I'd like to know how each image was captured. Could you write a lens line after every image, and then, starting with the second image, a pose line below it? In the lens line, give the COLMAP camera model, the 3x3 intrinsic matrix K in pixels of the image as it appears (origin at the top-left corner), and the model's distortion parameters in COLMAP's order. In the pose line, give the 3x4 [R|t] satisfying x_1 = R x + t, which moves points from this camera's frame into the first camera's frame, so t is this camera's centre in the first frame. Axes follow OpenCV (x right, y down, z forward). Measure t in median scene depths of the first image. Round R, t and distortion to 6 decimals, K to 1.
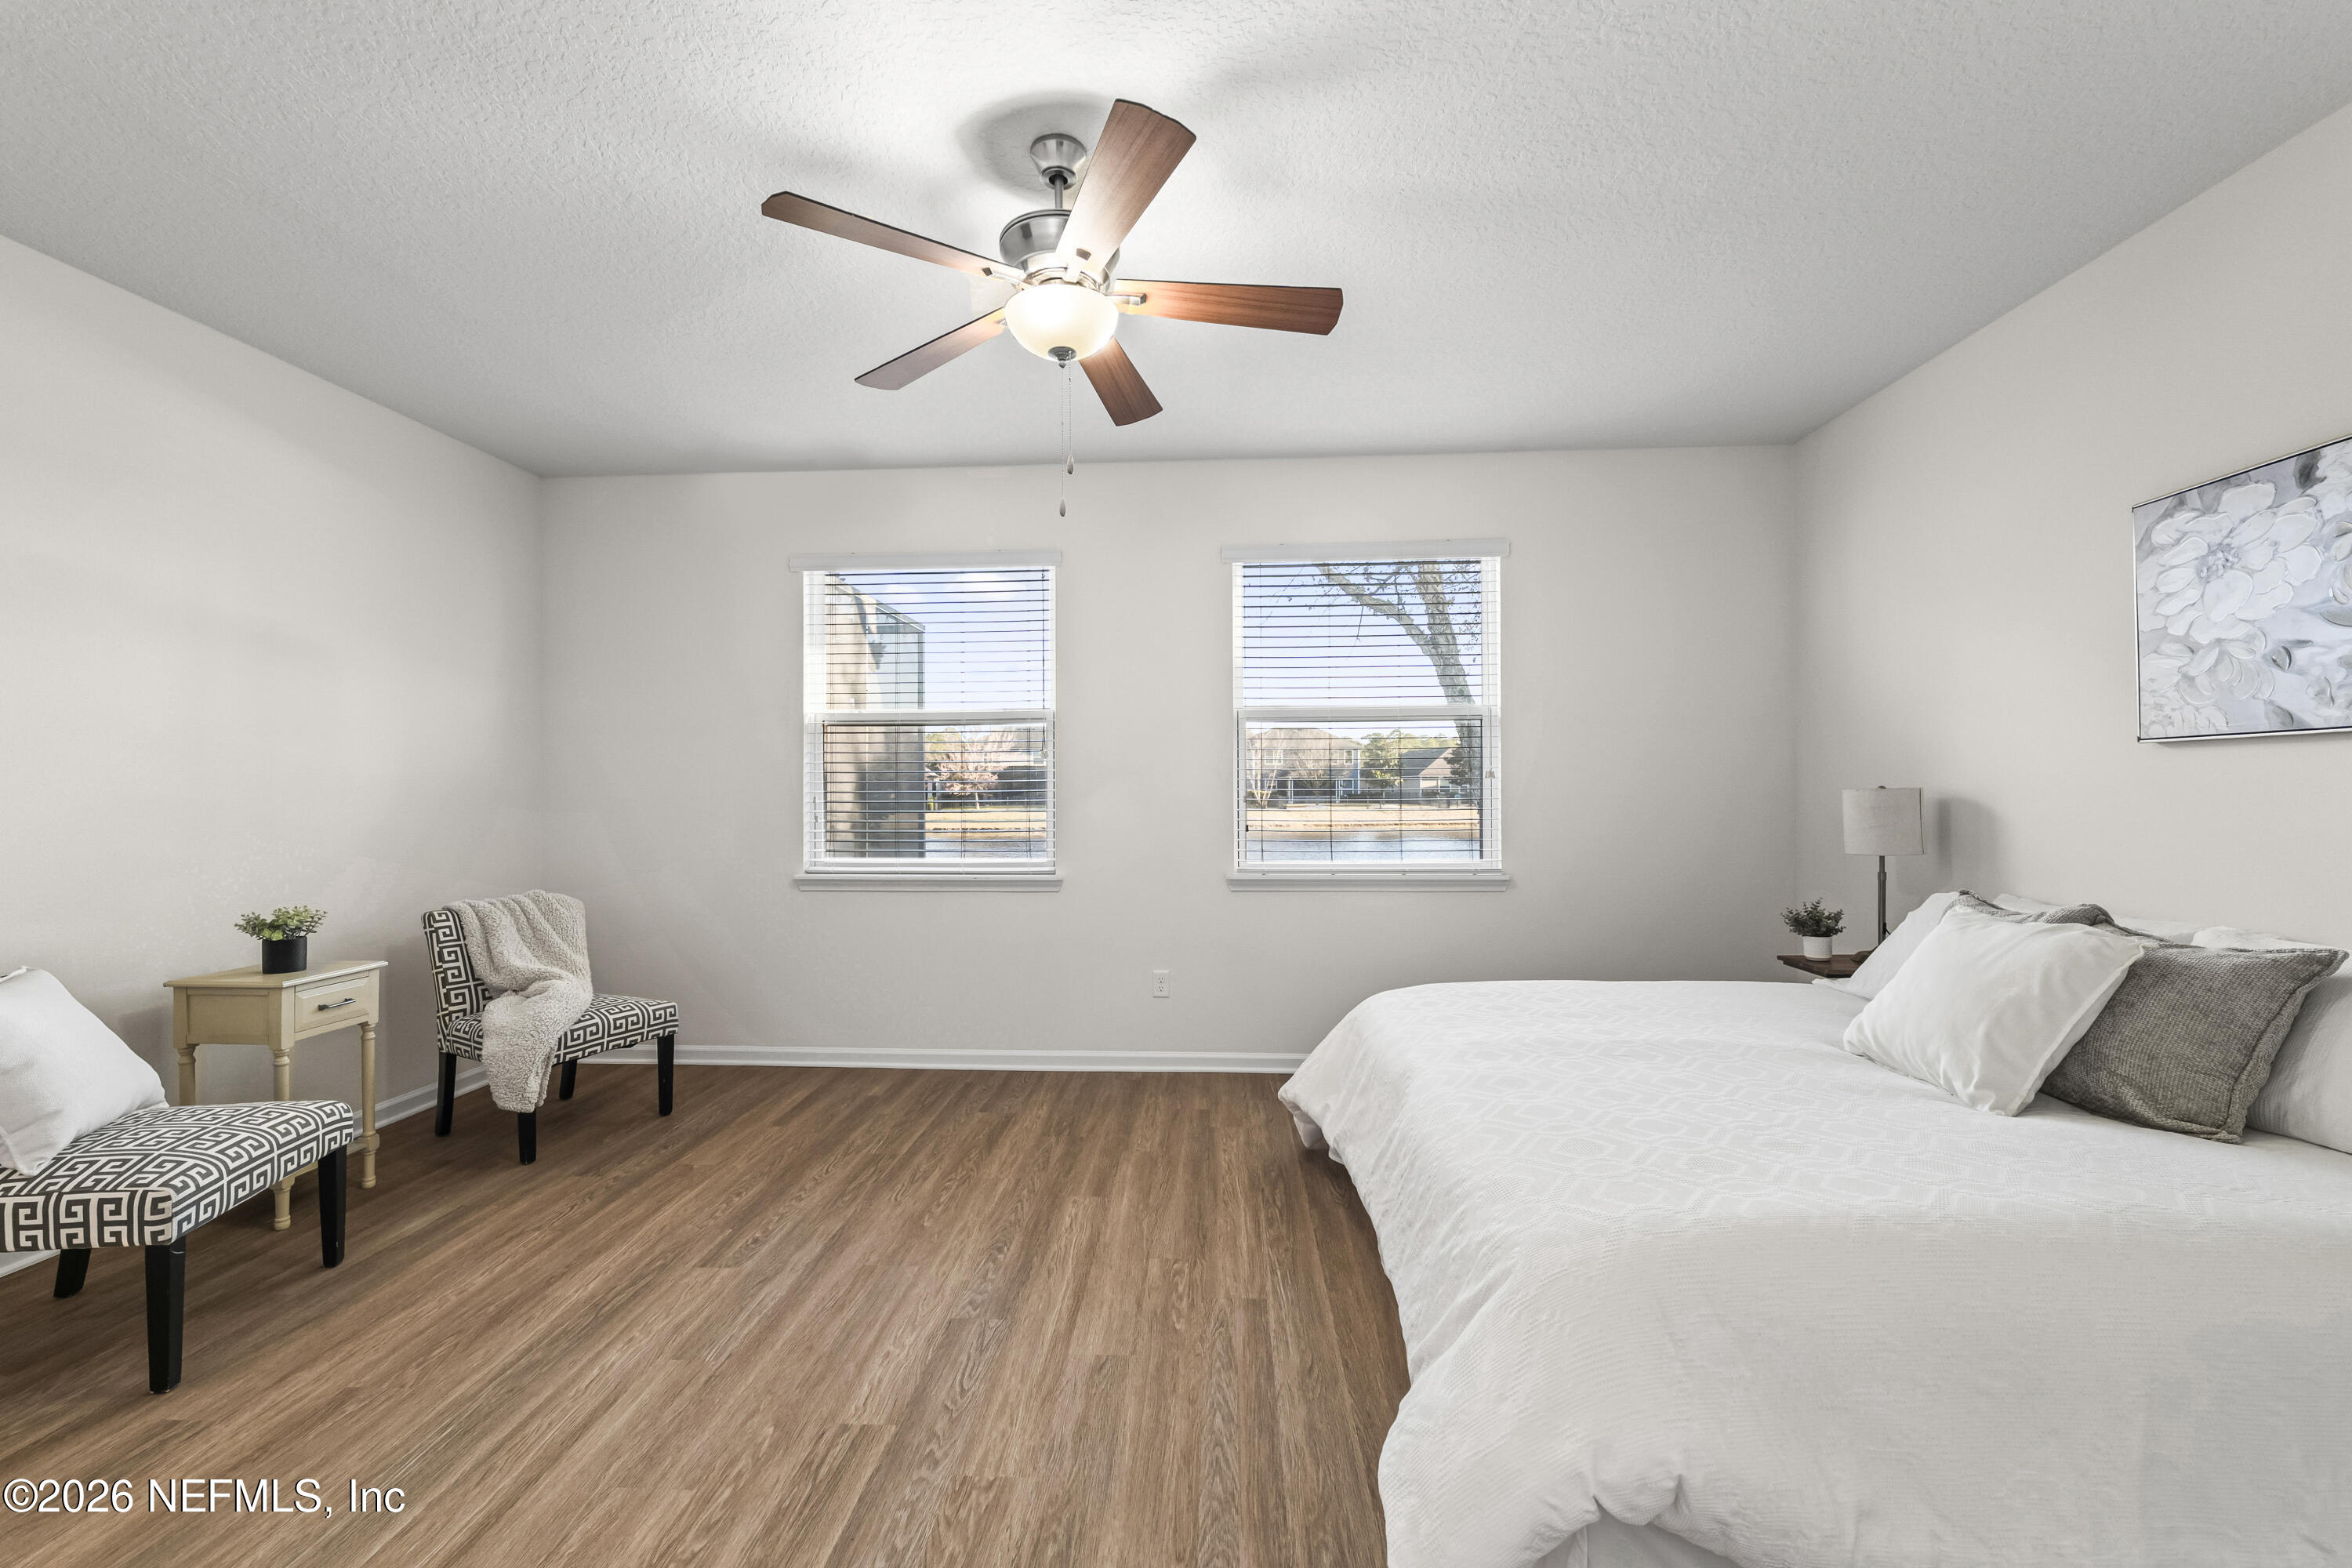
lens RADIAL K [[955.4, 0, 1174.1], [0, 955.4, 792.8], [0, 0, 1]] dist [0.000094, 0.000493]
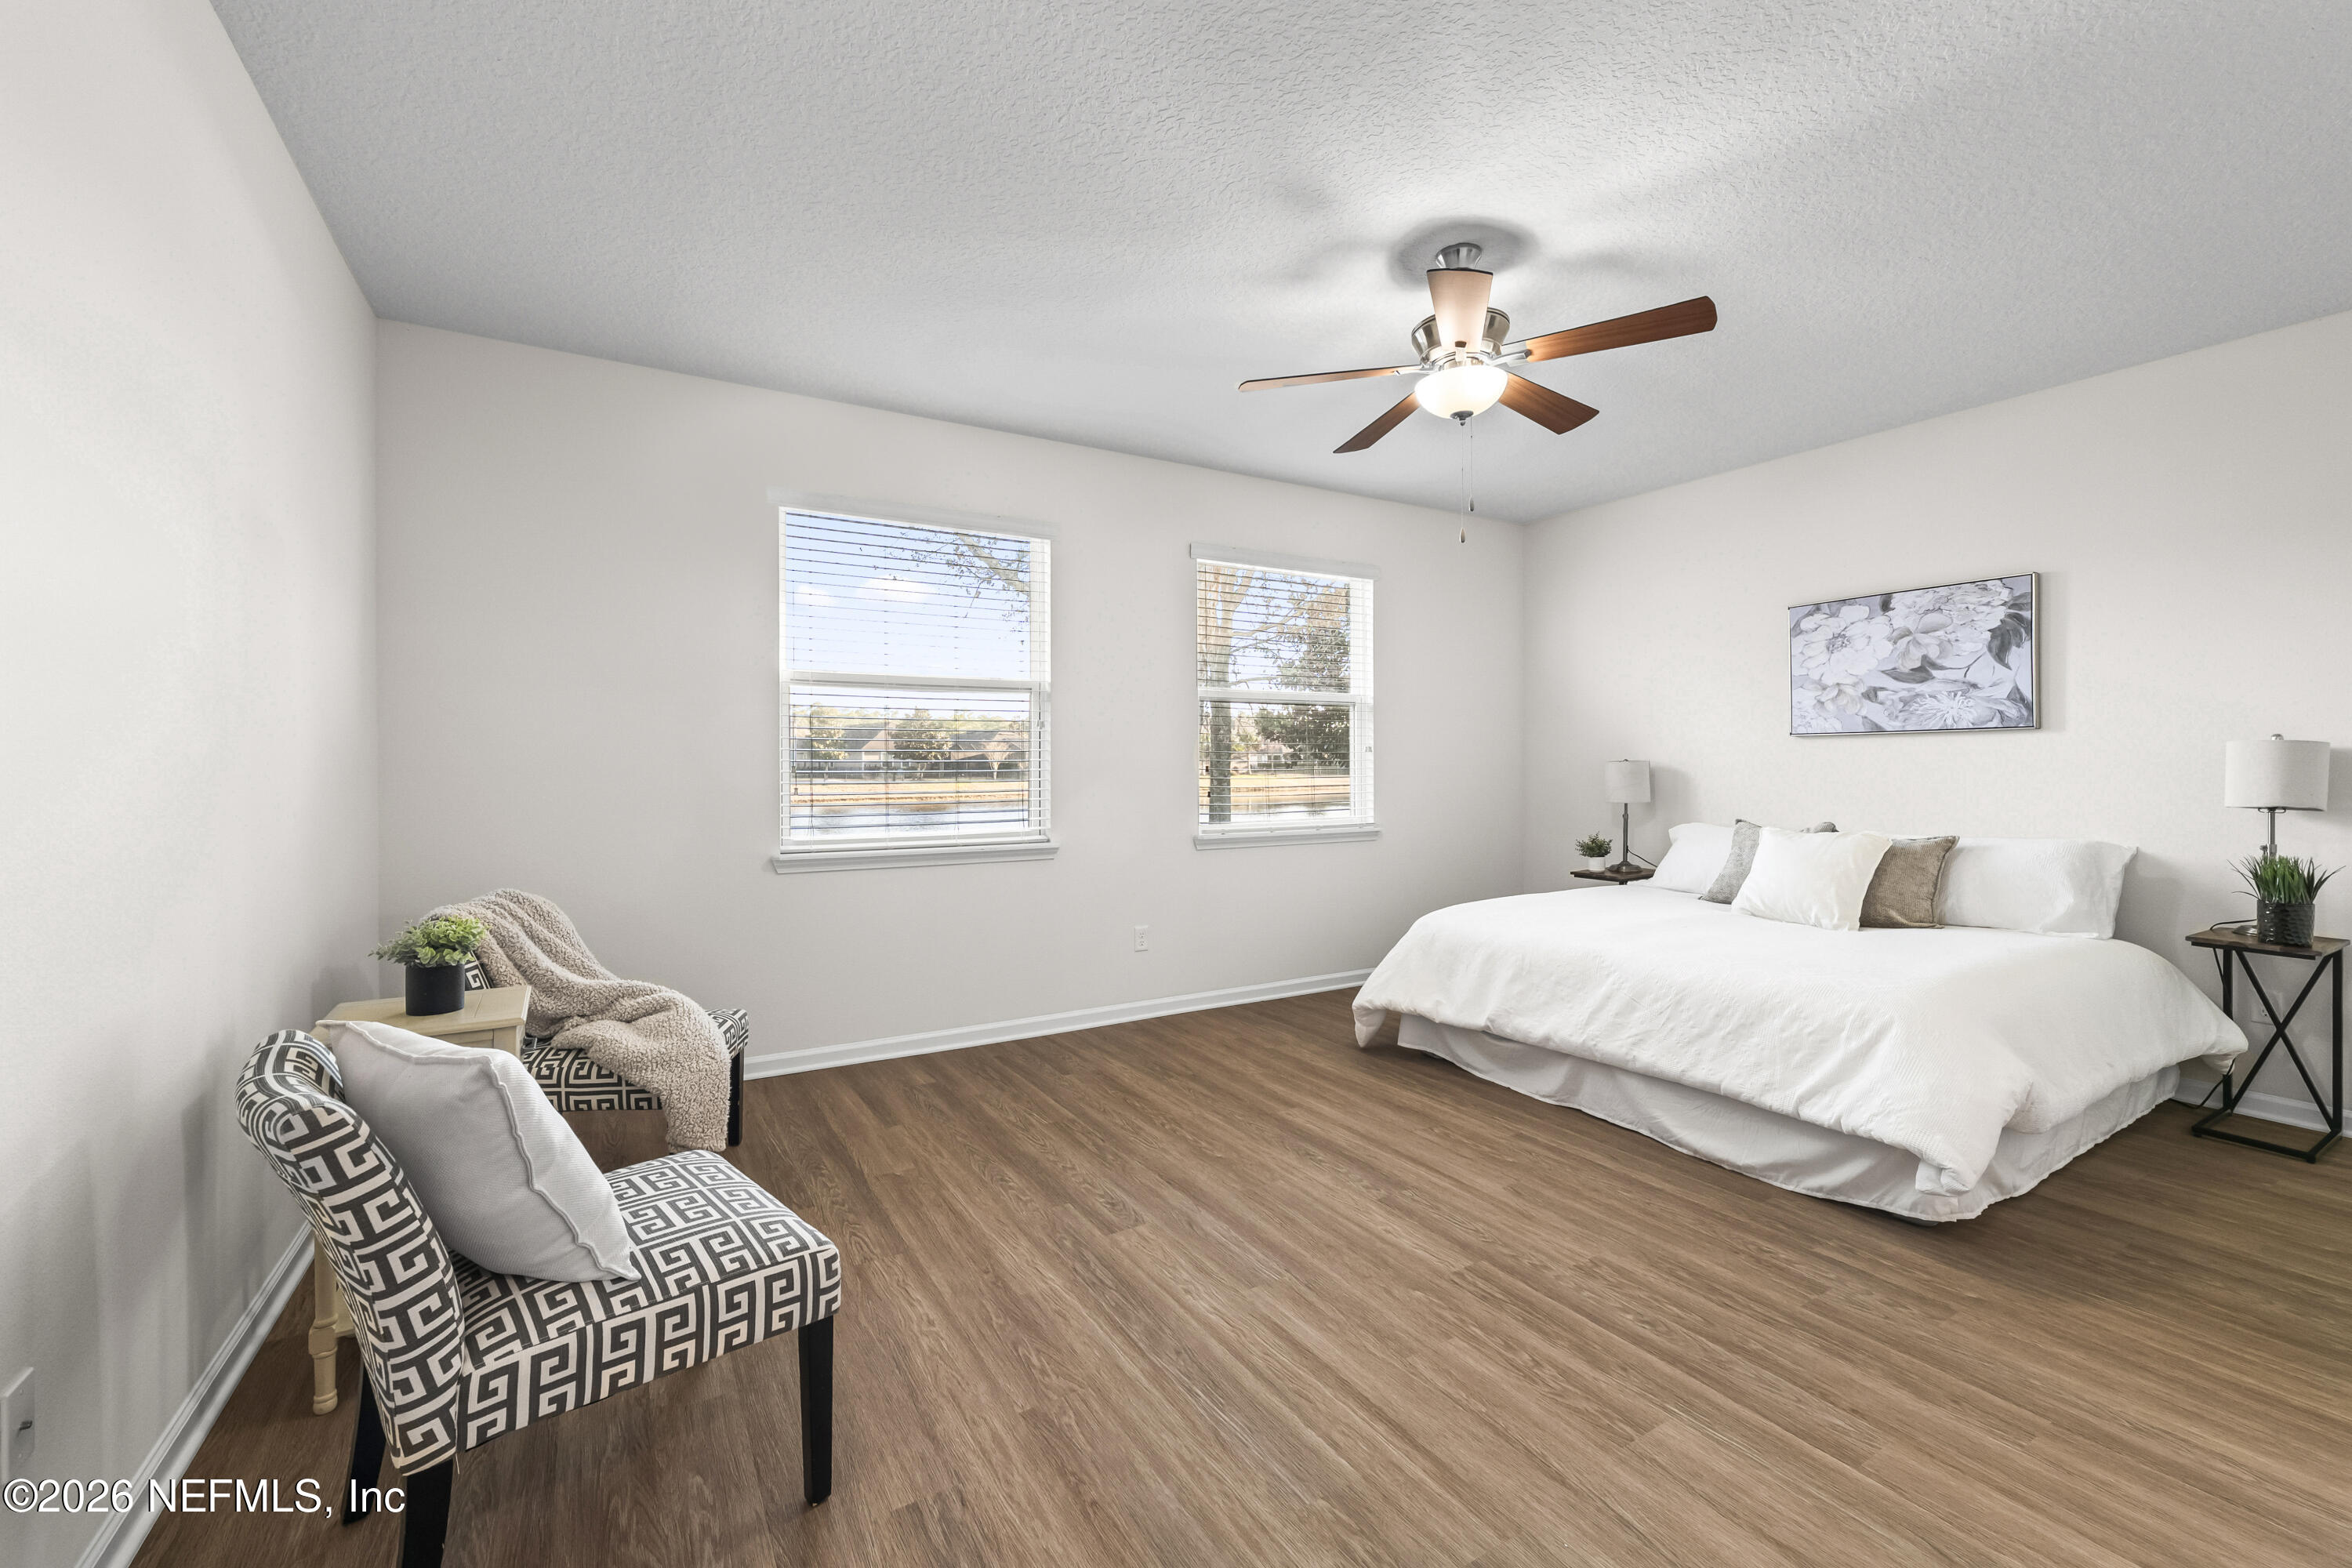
lens RADIAL K [[956.6, 0, 1165.9], [0, 956.6, 770.2], [0, 0, 1]] dist [0.000411, 0.000056]
pose [[0.830798, -0.000808, 0.556574, -0.911786], [-0.001092, 0.999995, 0.003082, 0.008209], [-0.556573, -0.003168, 0.830793, 0.126692]]
